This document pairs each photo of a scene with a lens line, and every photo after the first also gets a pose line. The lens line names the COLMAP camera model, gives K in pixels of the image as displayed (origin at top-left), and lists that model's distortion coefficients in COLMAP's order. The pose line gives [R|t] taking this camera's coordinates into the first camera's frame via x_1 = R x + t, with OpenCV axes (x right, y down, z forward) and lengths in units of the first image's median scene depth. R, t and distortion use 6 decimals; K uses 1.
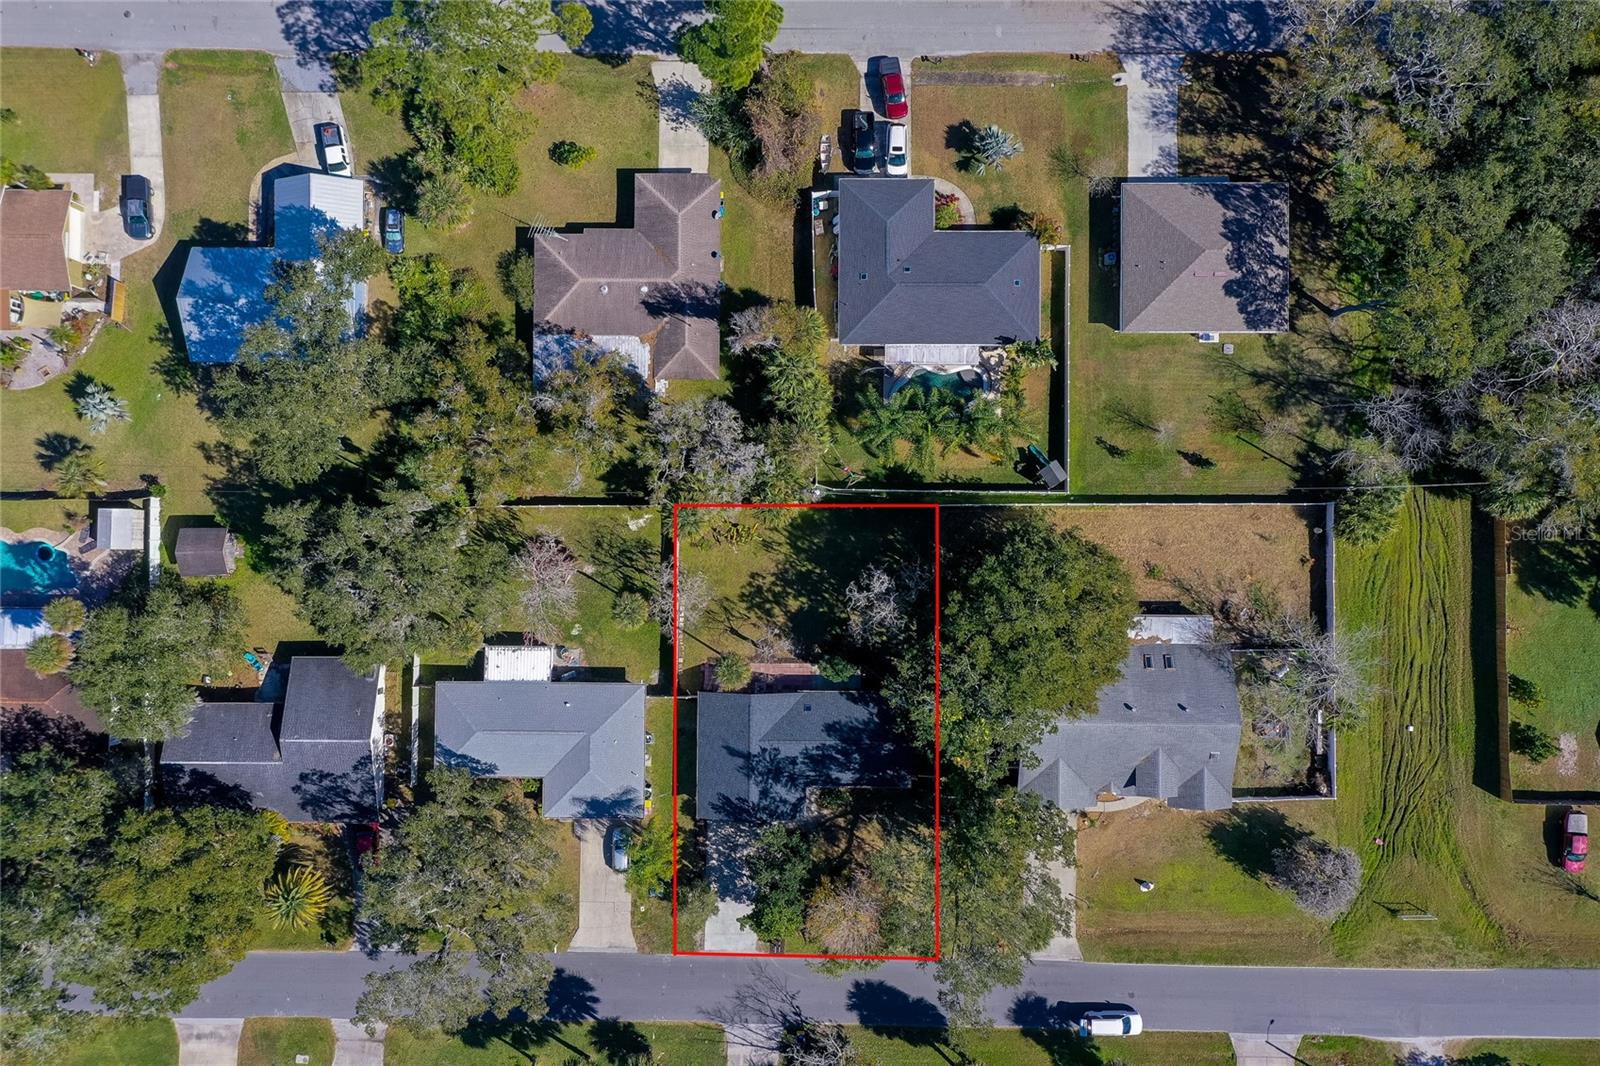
lens RADIAL K [[1324.1, 0, 803.1], [0, 1324.1, 524.9], [0, 0, 1]] dist [0.025745, 0.010384]
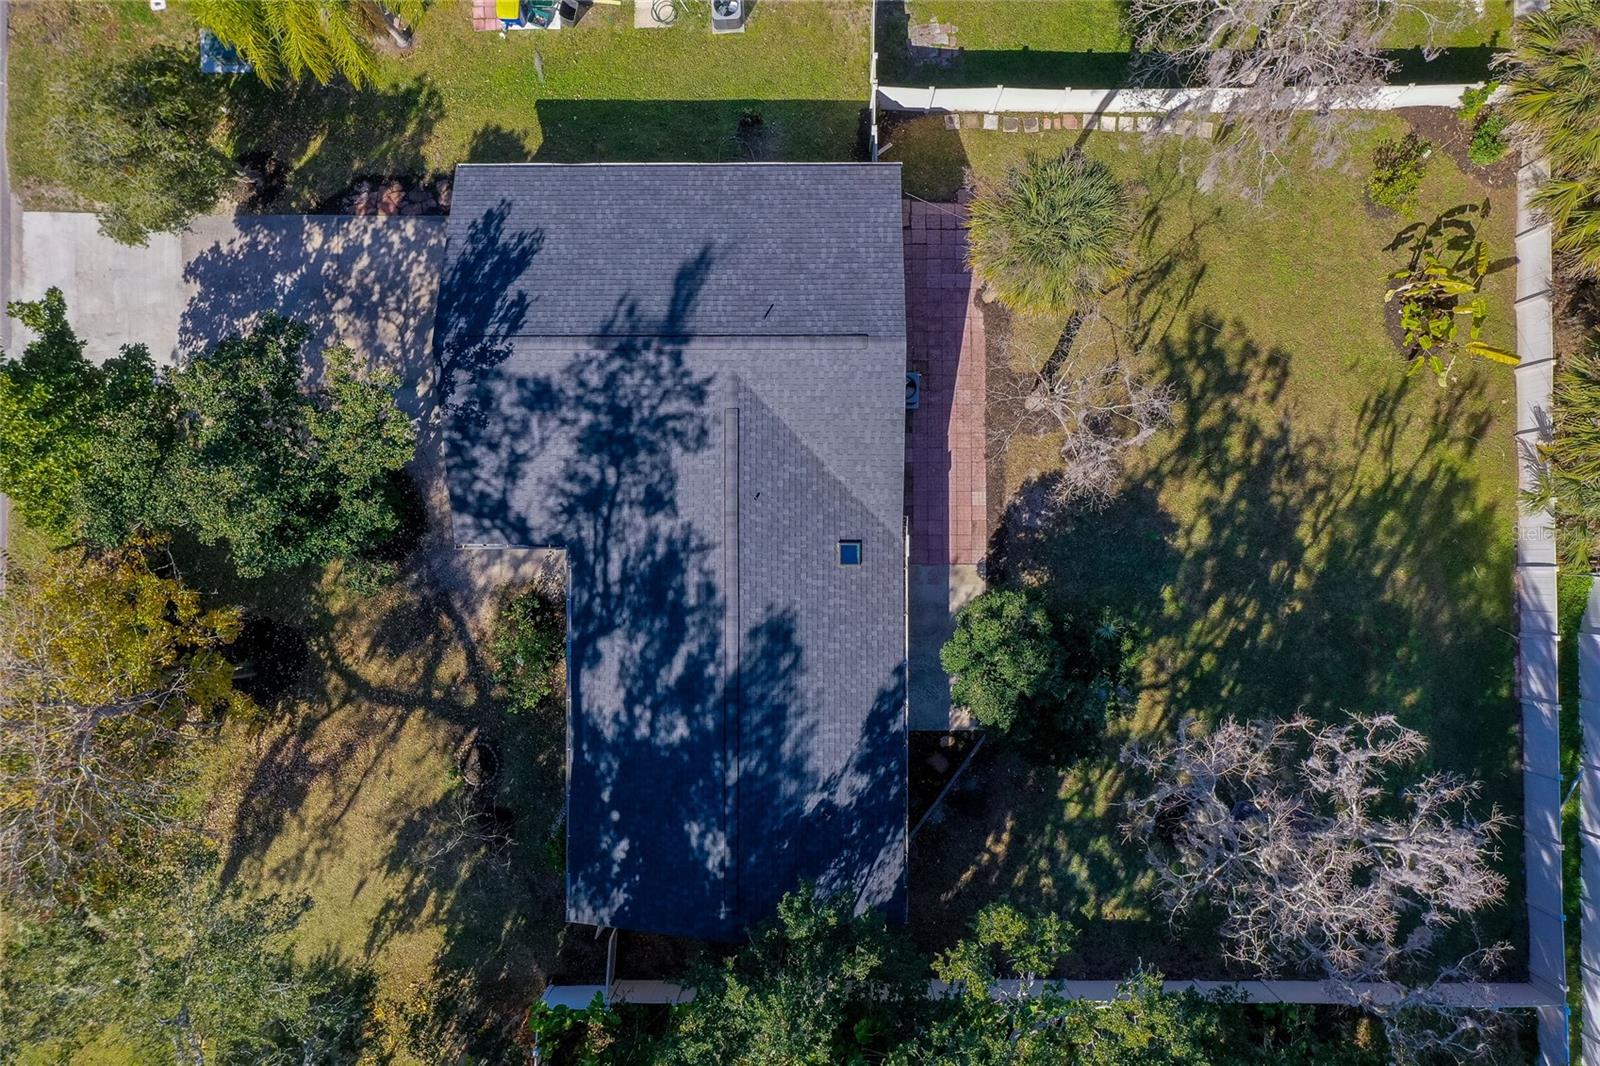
lens RADIAL K [[1324.1, 0, 803.1], [0, 1324.1, 524.9], [0, 0, 1]] dist [0.025745, 0.010384]
pose [[0.007778, 0.999963, -0.003629, -0.001200], [-0.999353, 0.007901, 0.035099, 0.134775], [0.035126, 0.003354, 0.999377, 0.705607]]
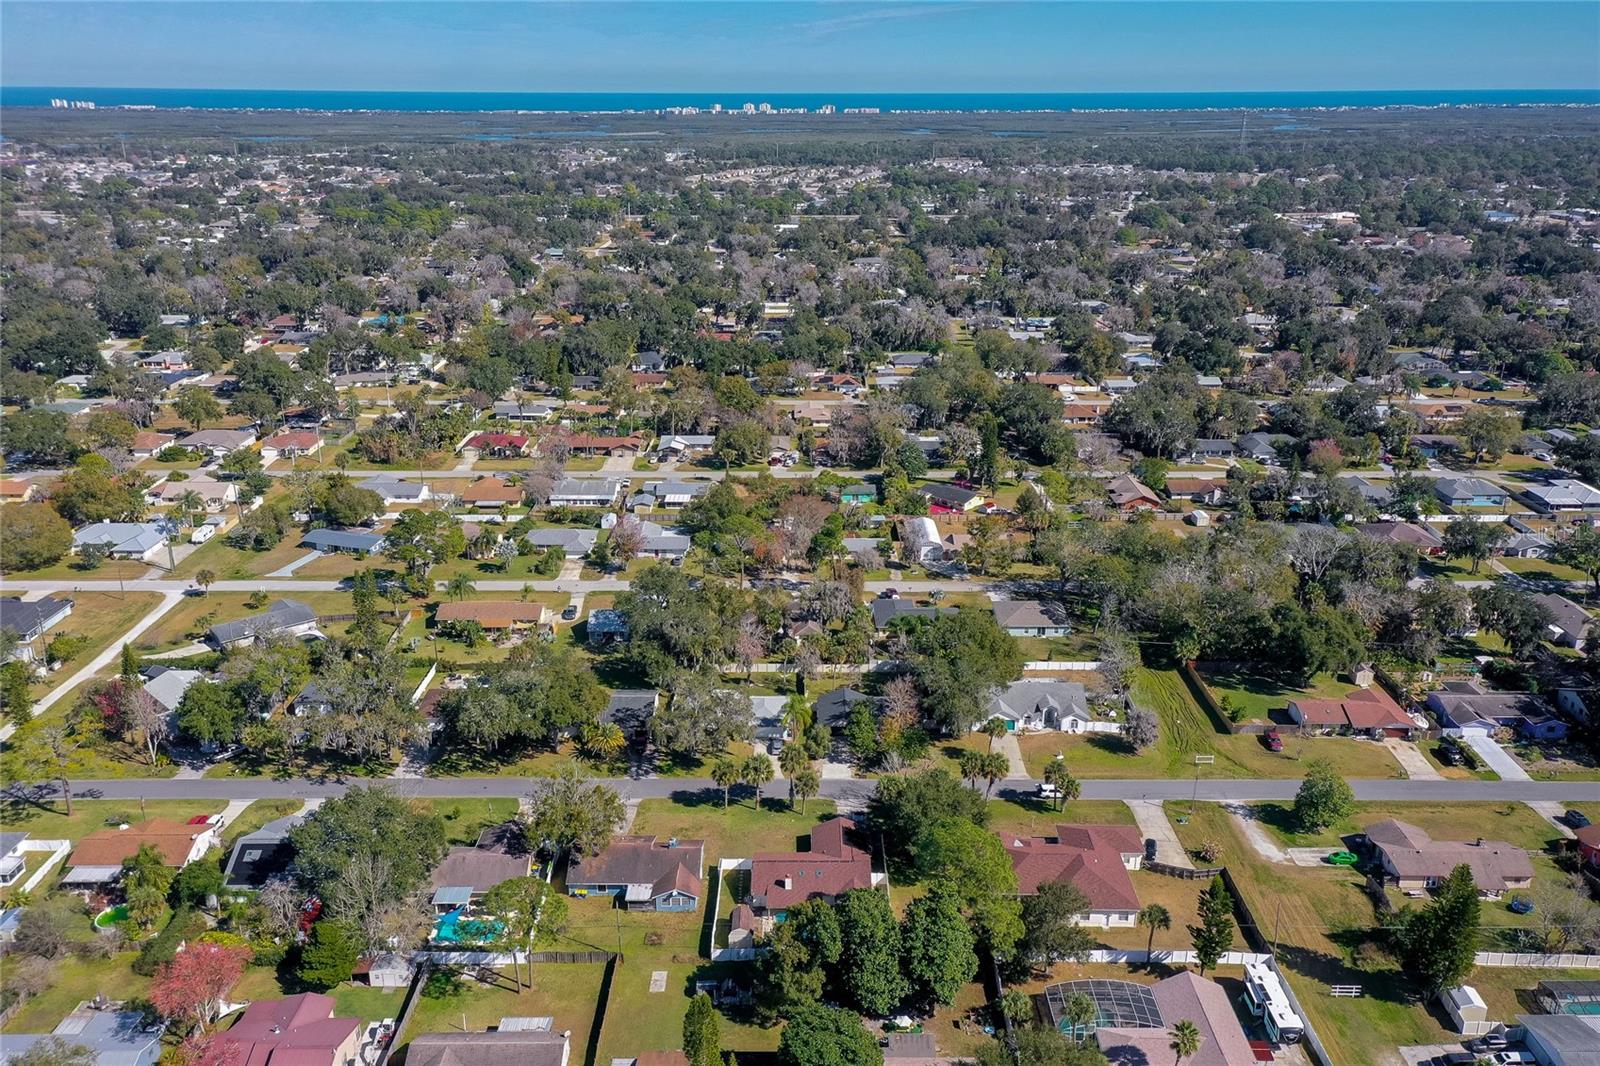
lens RADIAL K [[1324.1, 0, 803.1], [0, 1324.1, 524.9], [0, 0, 1]] dist [0.025745, 0.010384]
pose [[0.999885, 0.005916, 0.013949, -0.126878], [0.011122, 0.338662, -0.940842, 1.895706], [-0.010290, 0.940890, 0.338557, 0.072041]]
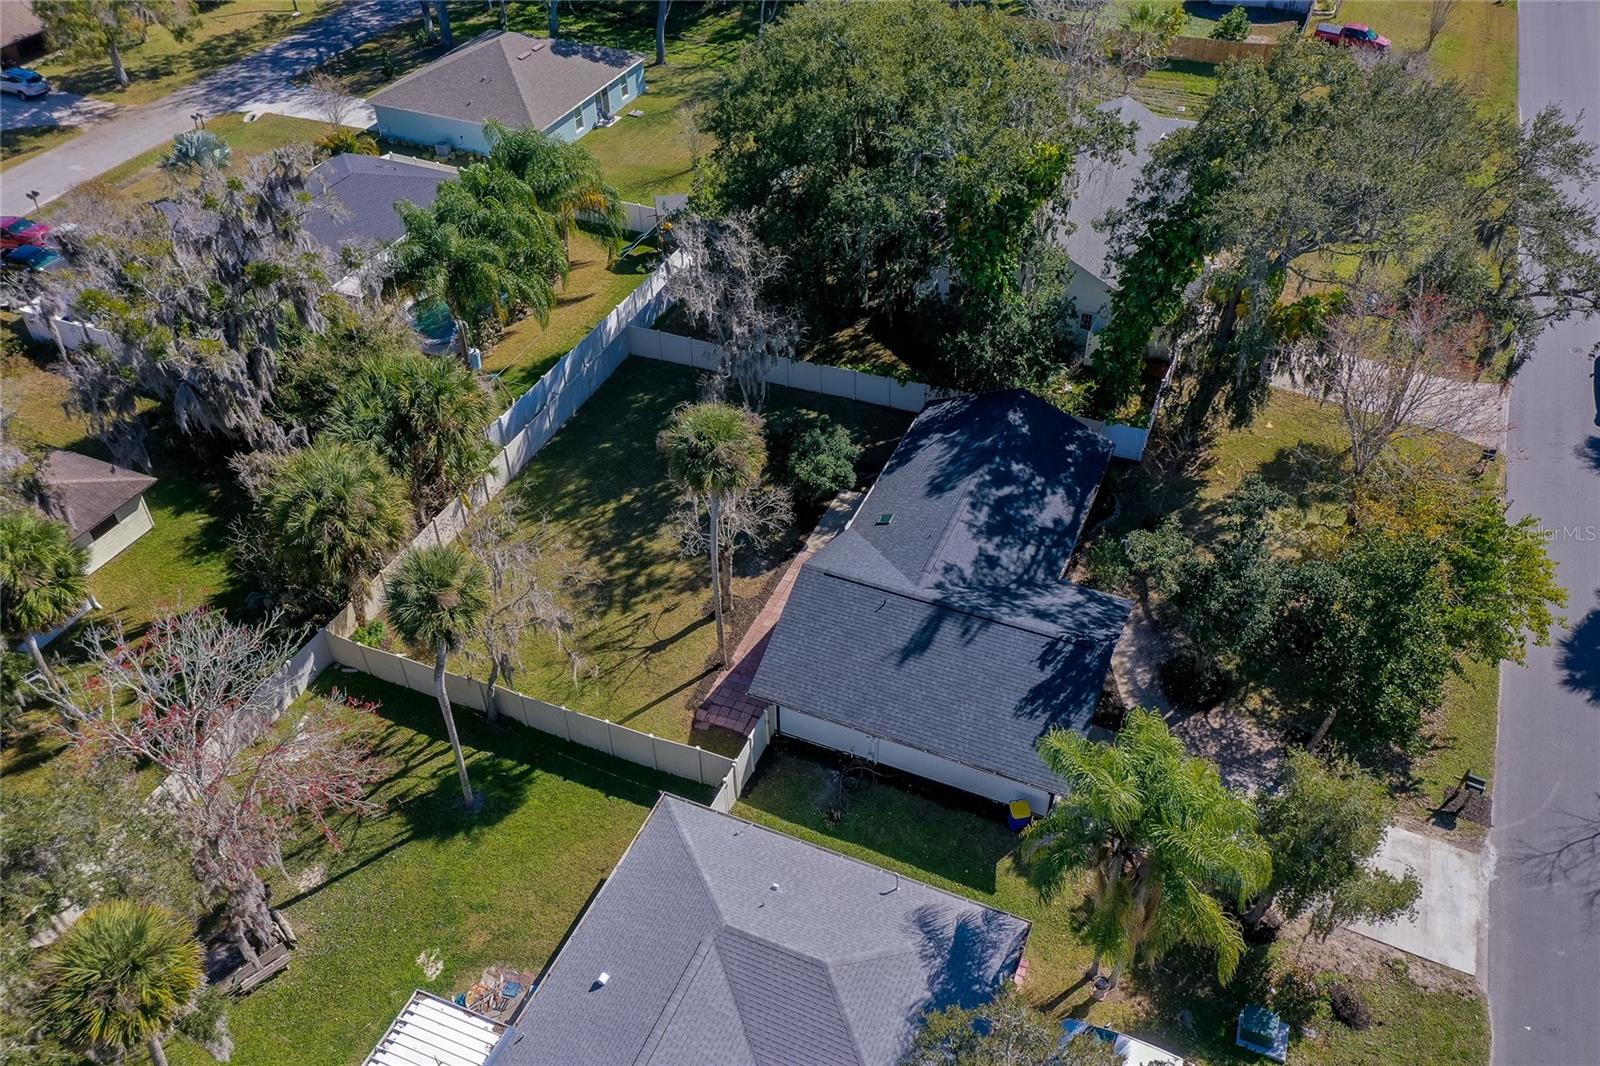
lens RADIAL K [[1262.9, 0, 806.8], [0, 1262.9, 534.5], [0, 0, 1]] dist [0.025556, 0.002751]
pose [[0.385769, -0.590329, 0.709010, -0.297647], [0.922526, 0.256258, -0.288579, 0.231449], [-0.011333, 0.765405, 0.643450, 0.719014]]
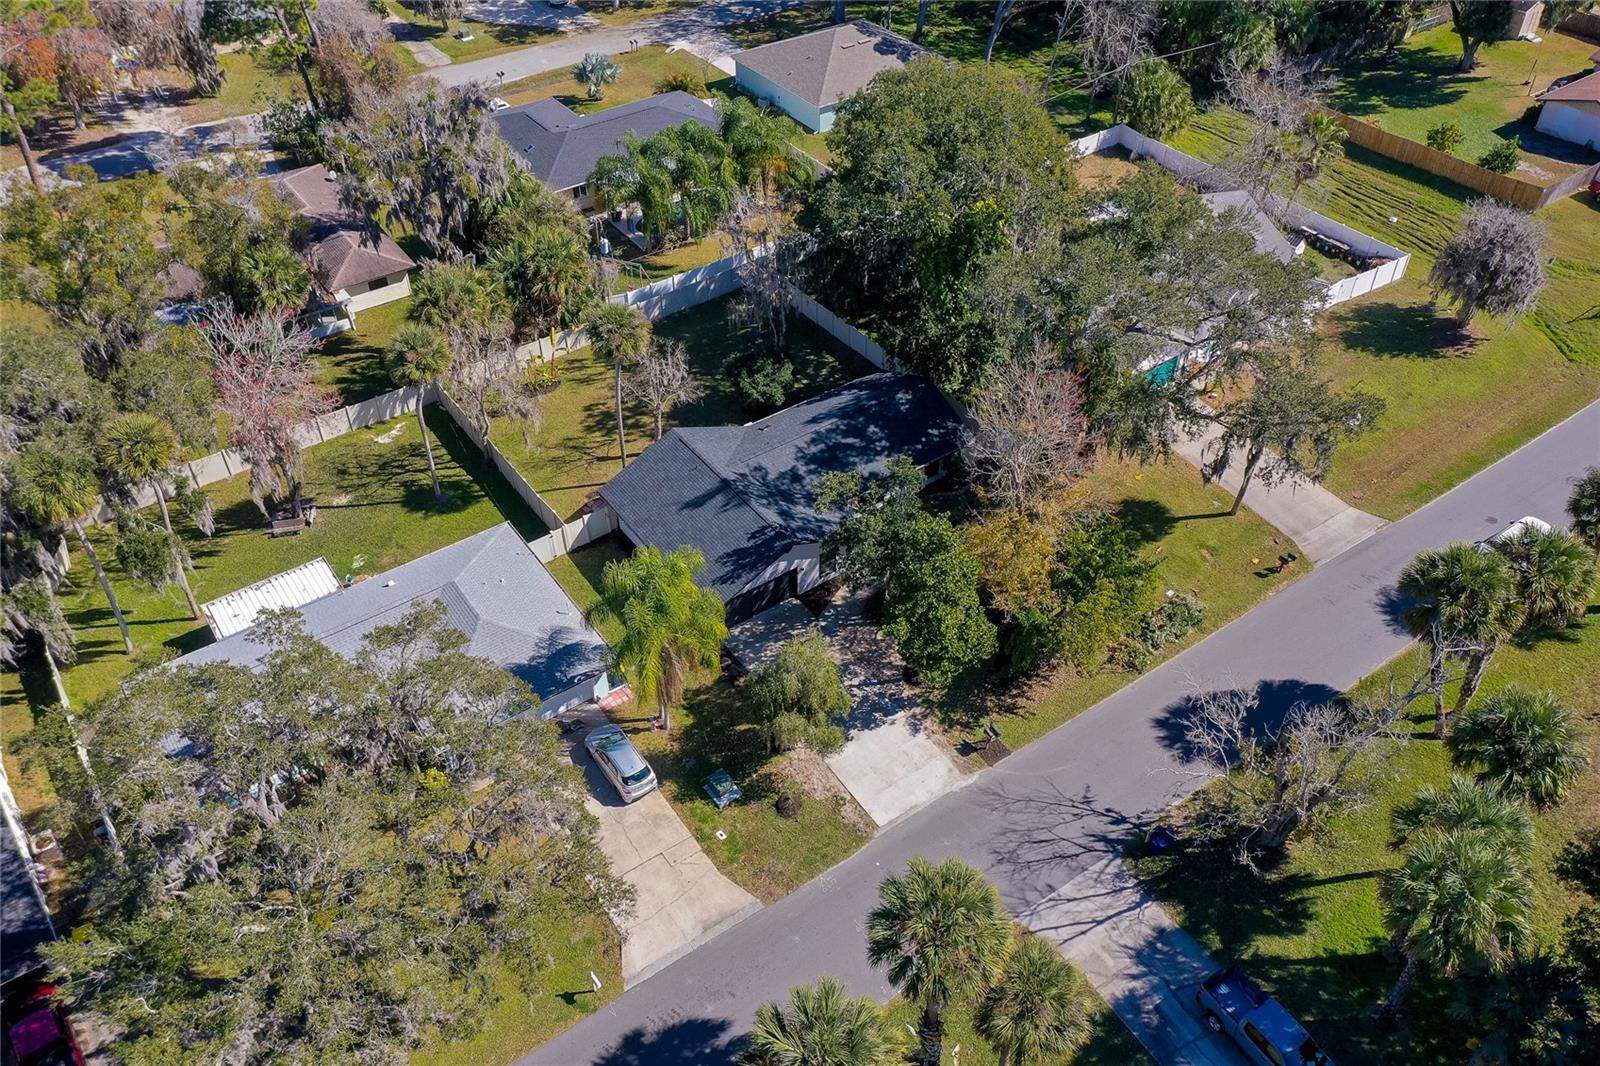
lens RADIAL K [[1262.9, 0, 806.8], [0, 1262.9, 534.5], [0, 0, 1]] dist [0.025556, 0.002751]
pose [[0.812053, -0.384797, 0.438750, -0.251096], [0.583439, 0.552102, -0.595636, 0.514117], [-0.013035, 0.739672, 0.672841, 0.625821]]
